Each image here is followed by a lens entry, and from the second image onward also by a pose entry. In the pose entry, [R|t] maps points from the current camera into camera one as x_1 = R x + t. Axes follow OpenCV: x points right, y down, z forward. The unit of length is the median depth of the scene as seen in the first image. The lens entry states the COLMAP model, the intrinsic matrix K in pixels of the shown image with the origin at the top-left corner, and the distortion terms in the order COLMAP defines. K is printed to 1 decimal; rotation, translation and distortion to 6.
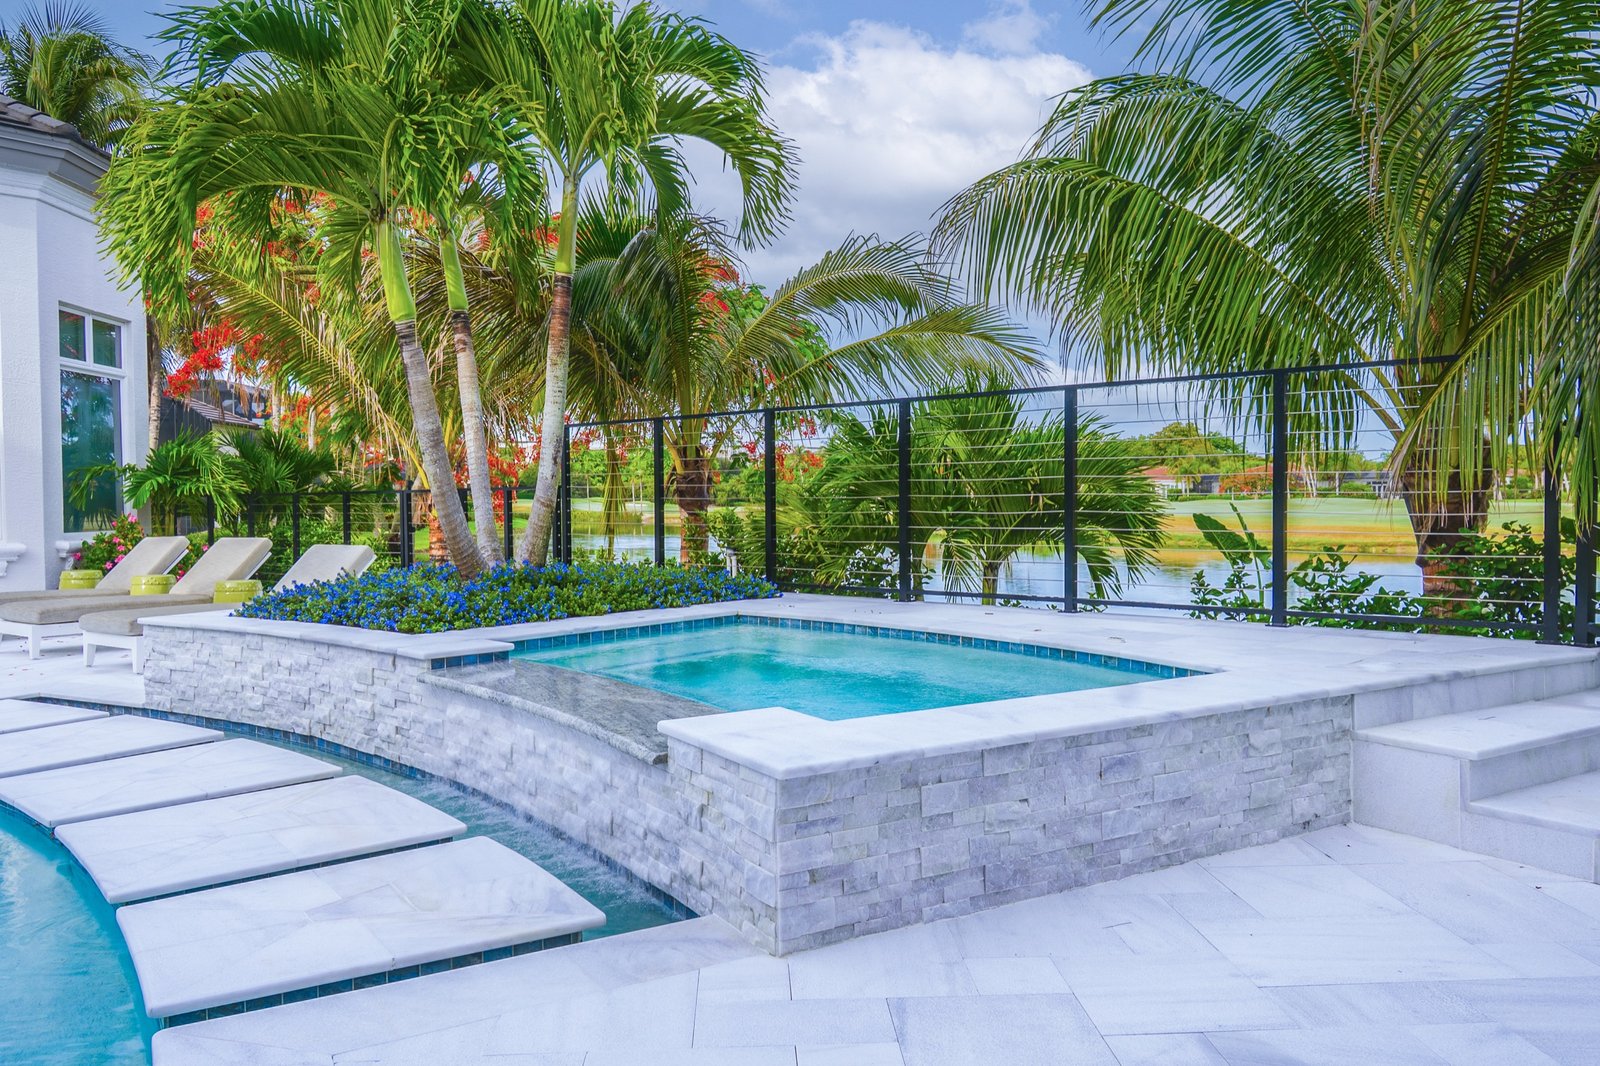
lens RADIAL K [[1168.2, 0, 800.0], [0, 1168.2, 533.0], [0, 0, 1]] dist [0.000182, -0.001985]
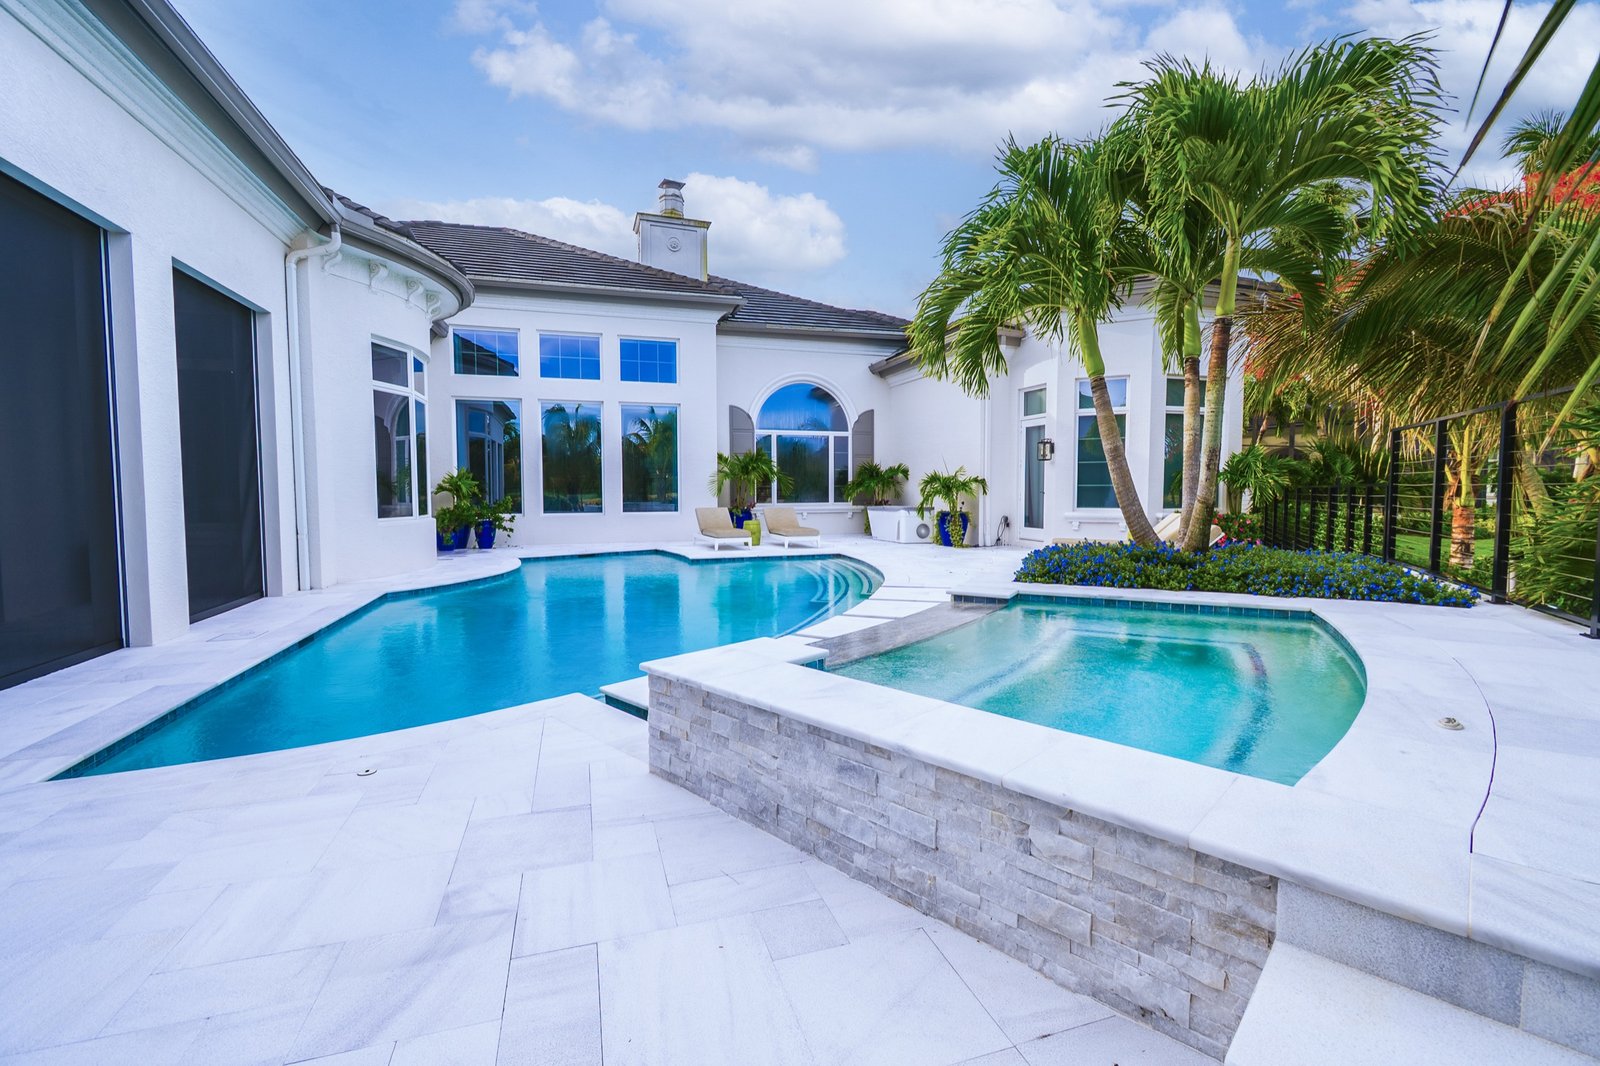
lens RADIAL K [[695.6, 0, 798.7], [0, 695.6, 525.4], [0, 0, 1]] dist [0.006612, -0.003804]
pose [[0.263313, 0.061698, -0.962735, 0.791523], [-0.031220, 0.997975, 0.055418, -0.051812], [0.964205, 0.015464, 0.264706, 0.729526]]
